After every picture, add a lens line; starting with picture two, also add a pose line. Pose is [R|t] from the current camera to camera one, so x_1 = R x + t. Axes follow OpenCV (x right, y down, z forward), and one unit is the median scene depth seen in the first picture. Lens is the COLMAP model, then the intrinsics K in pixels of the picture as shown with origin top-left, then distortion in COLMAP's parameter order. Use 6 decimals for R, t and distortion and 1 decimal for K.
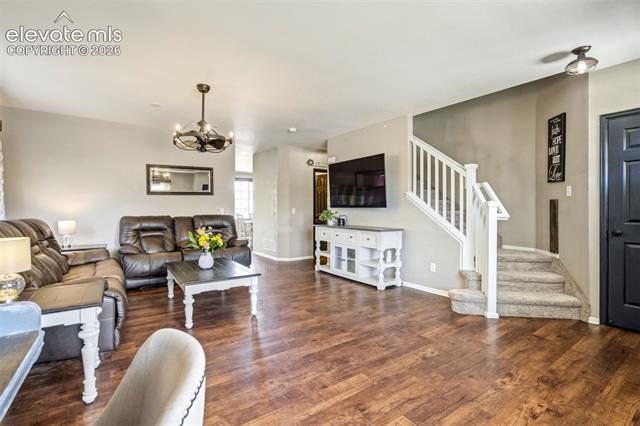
lens RADIAL K [[302.3, 0, 325.9], [0, 302.3, 211.8], [0, 0, 1]] dist [-0.050256, 0.023982]
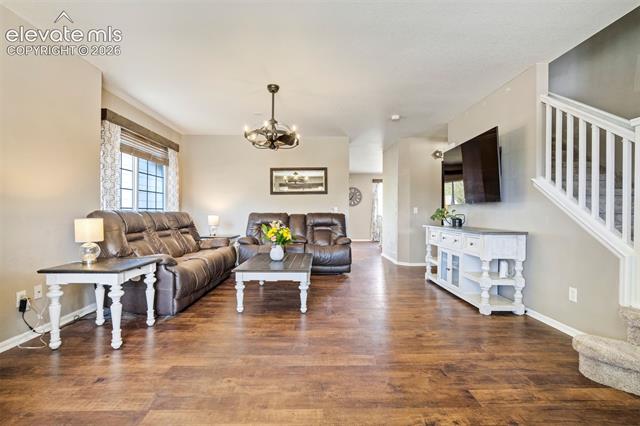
lens RADIAL K [[300.6, 0, 322.3], [0, 300.6, 214.3], [0, 0, 1]] dist [-0.044903, 0.023958]
pose [[0.822258, 0.006700, -0.569076, 0.265958], [-0.012238, 0.999908, -0.005910, 0.027561], [0.568984, 0.011824, 0.822264, 0.188363]]
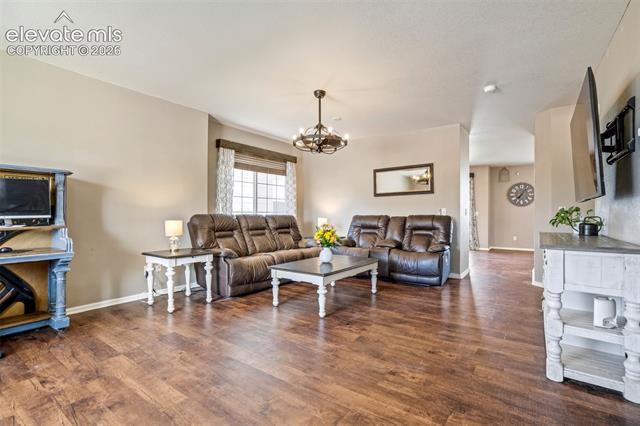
lens RADIAL K [[300.6, 0, 322.3], [0, 300.6, 214.3], [0, 0, 1]] dist [-0.044903, 0.023958]
pose [[0.319390, -0.000082, -0.947623, 0.489945], [-0.012662, 0.999910, -0.004354, 0.020578], [0.947539, 0.013389, 0.319360, 0.532483]]
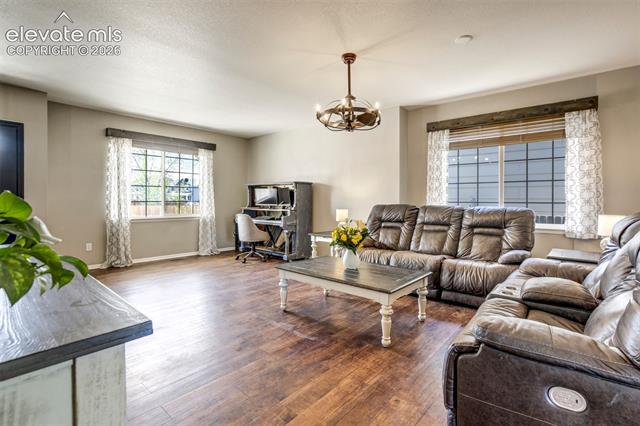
lens RADIAL K [[301.2, 0, 323.6], [0, 301.2, 202.4], [0, 0, 1]] dist [-0.040367, 0.021898]
pose [[-0.968609, -0.000850, -0.248588, -0.095608], [-0.005847, 0.999795, 0.019364, -0.006421], [0.248521, 0.020210, -0.968416, 1.462749]]
